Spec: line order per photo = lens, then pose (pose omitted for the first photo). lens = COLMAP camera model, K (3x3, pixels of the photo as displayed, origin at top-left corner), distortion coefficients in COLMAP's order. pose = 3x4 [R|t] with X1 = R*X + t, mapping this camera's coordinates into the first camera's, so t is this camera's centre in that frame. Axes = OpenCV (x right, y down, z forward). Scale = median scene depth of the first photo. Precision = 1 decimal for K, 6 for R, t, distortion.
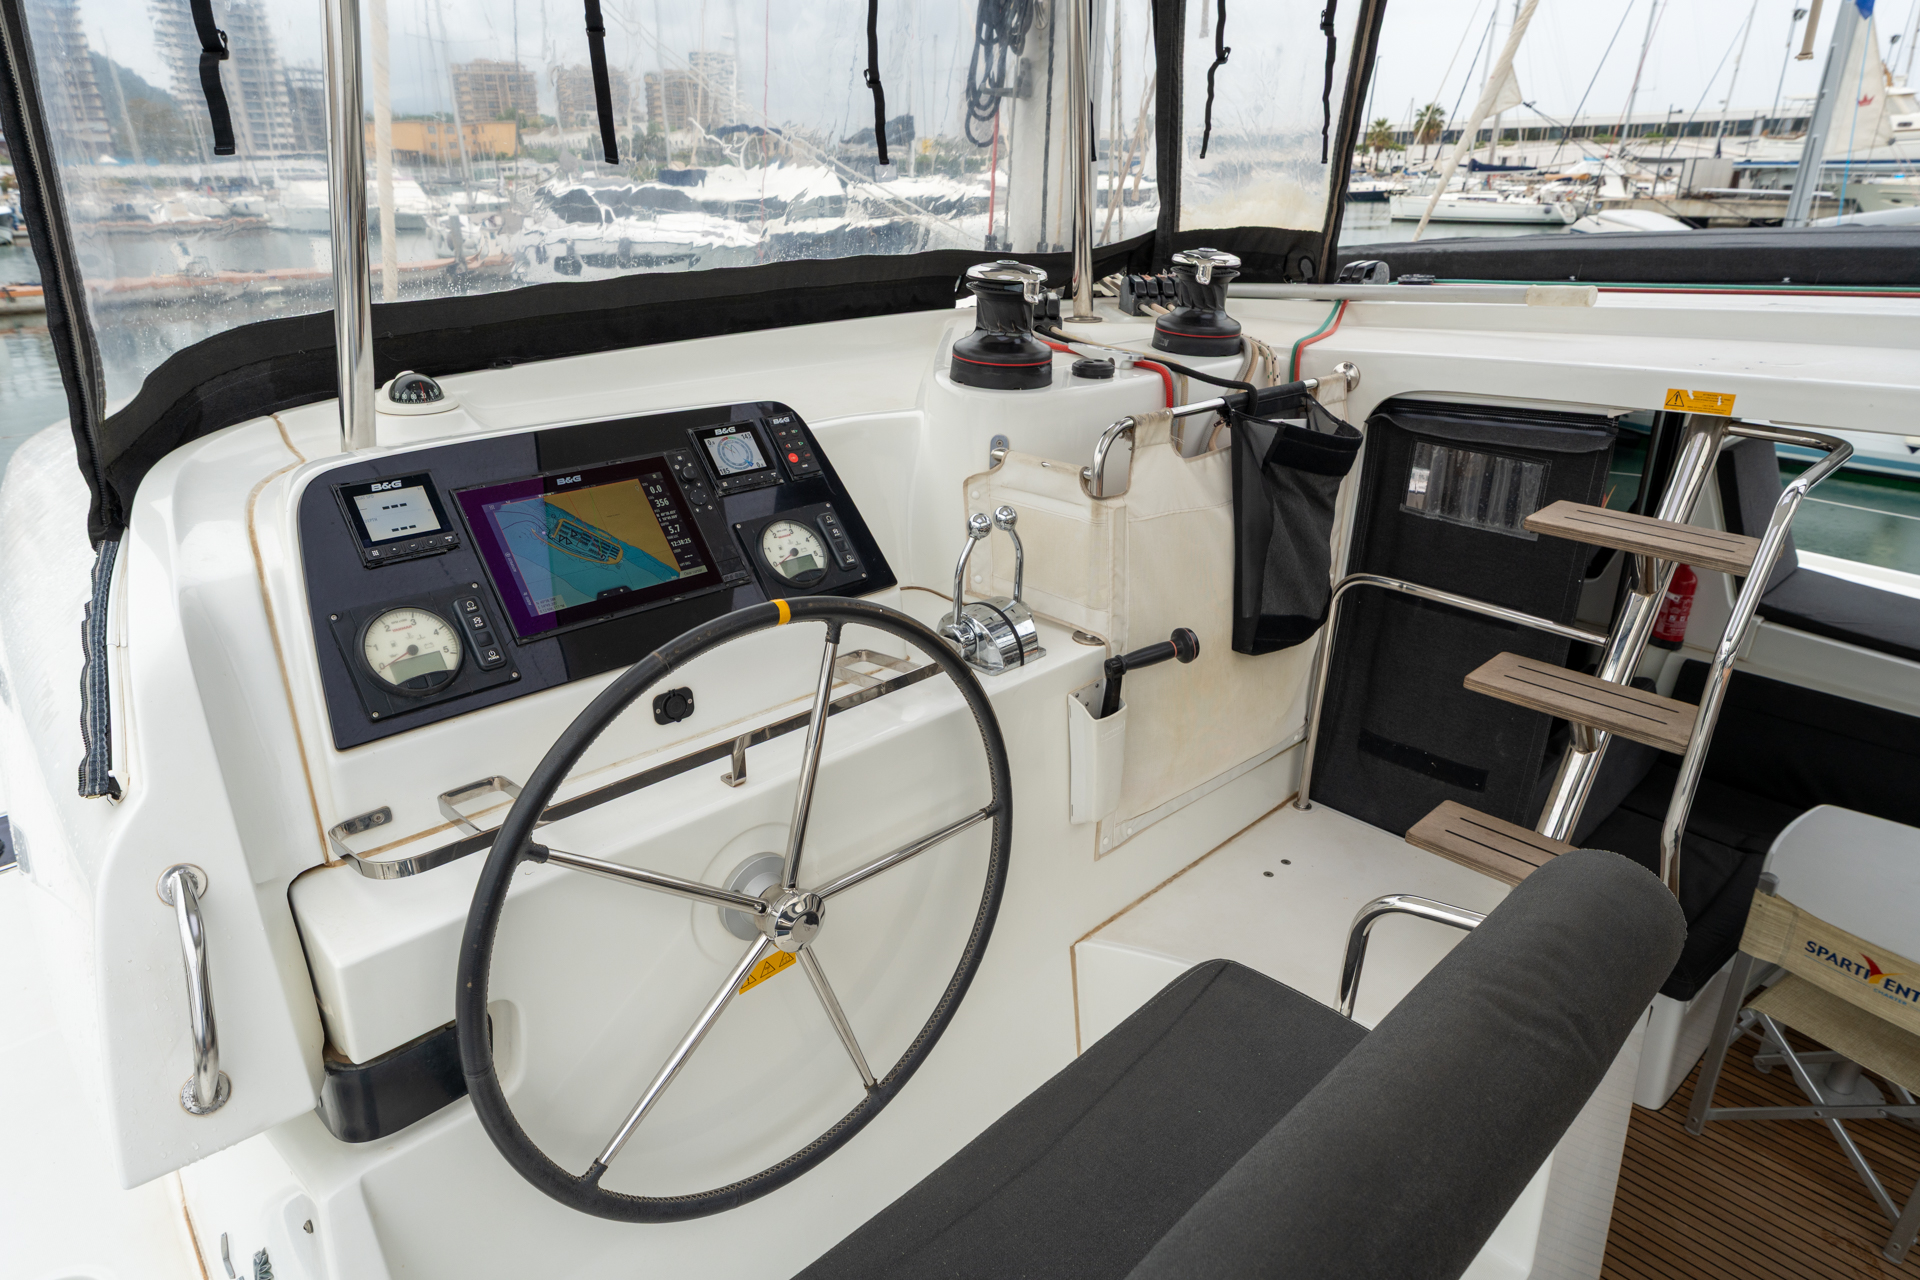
lens RADIAL K [[1113.2, 0, 950.3], [0, 1113.2, 635.4], [0, 0, 1]] dist [-0.003394, 0.002455]
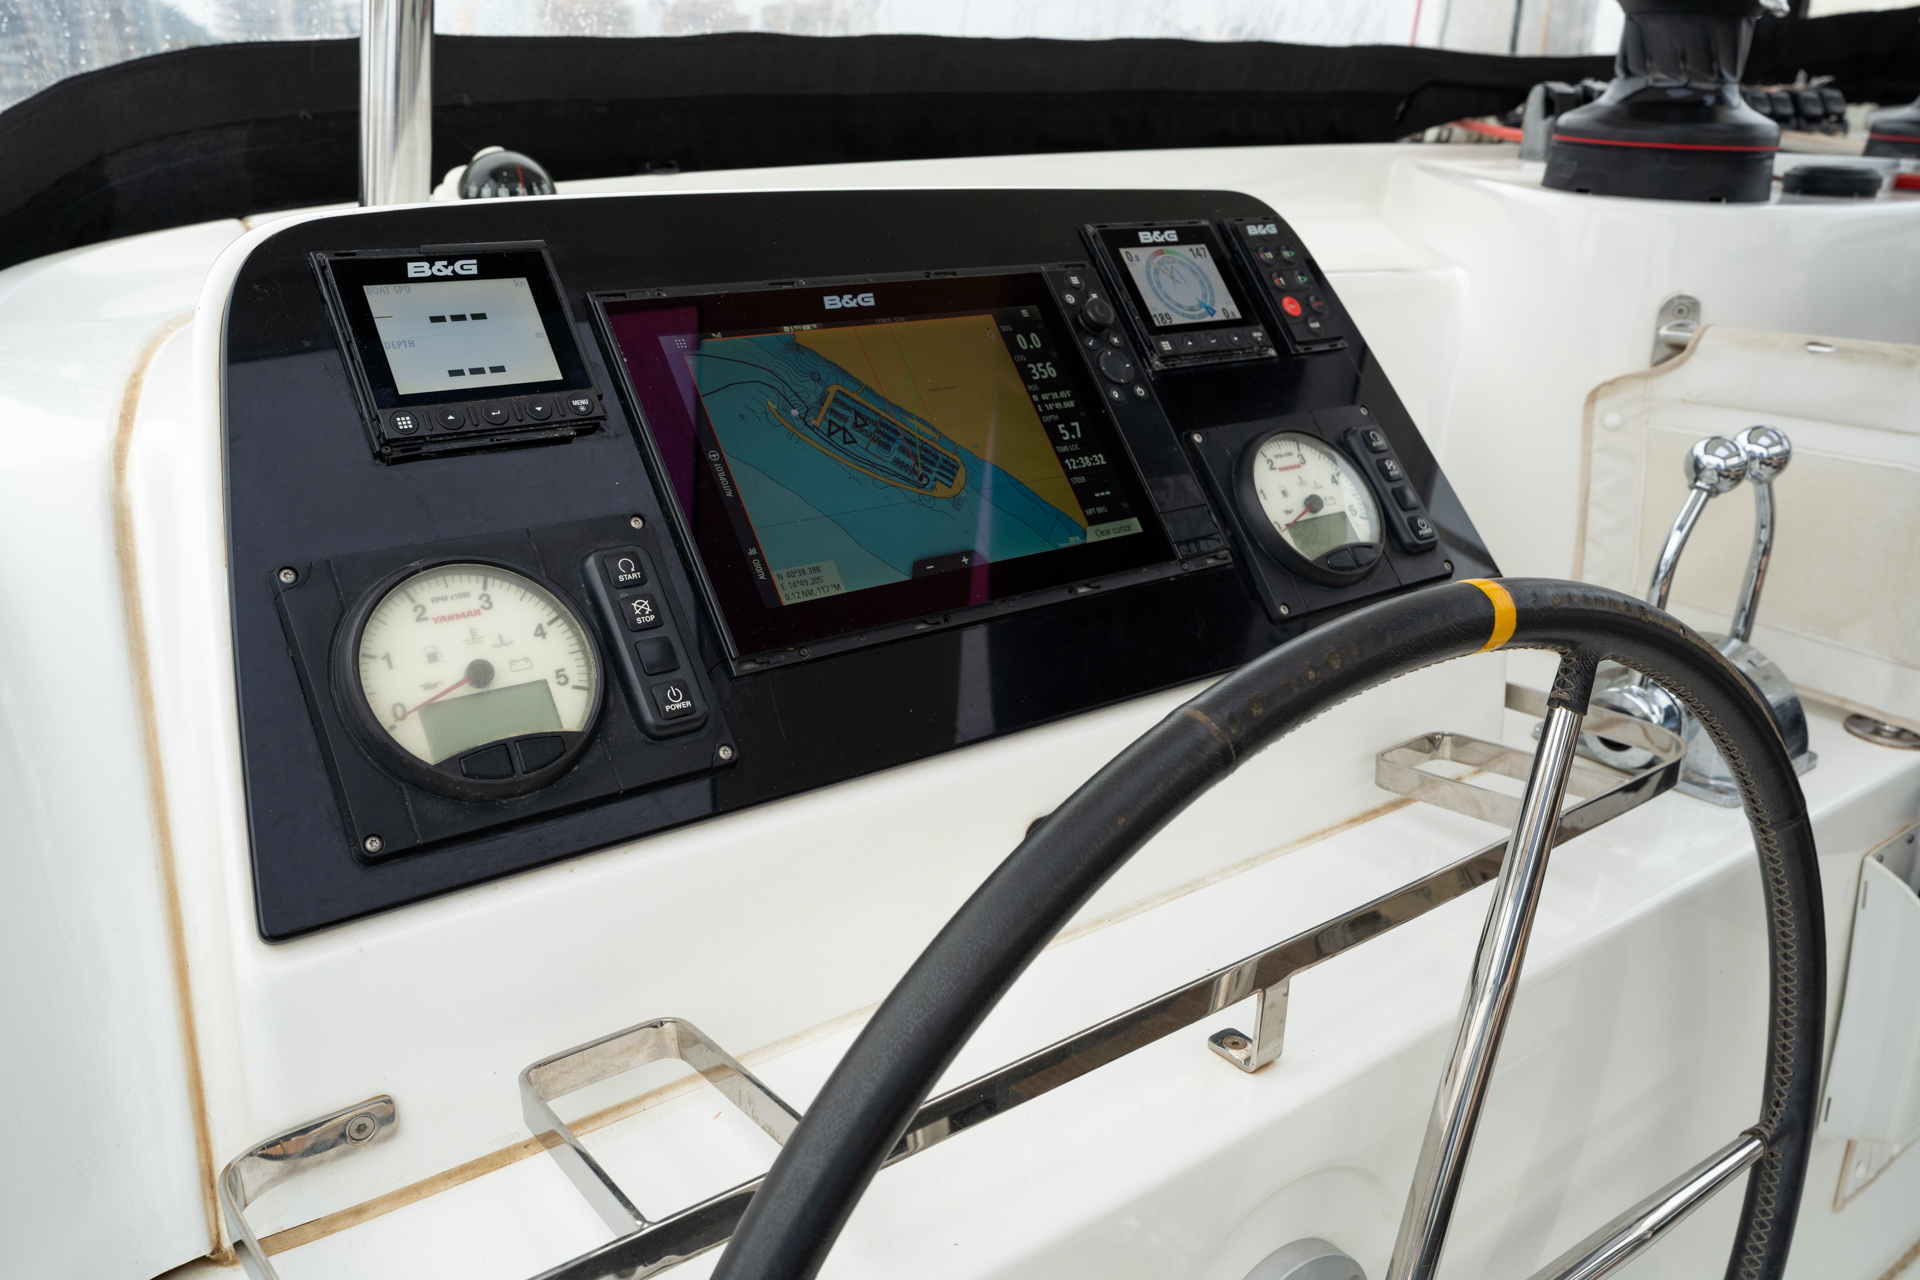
lens RADIAL K [[1445.1, 0, 964.1], [0, 1445.1, 640.8], [0, 0, 1]] dist [-0.011766, -0.011826]
pose [[0.992832, 0.042235, -0.111803, -0.230909], [-0.048277, 0.997485, -0.051895, 0.016954], [0.109330, 0.056921, 0.992374, 0.461569]]
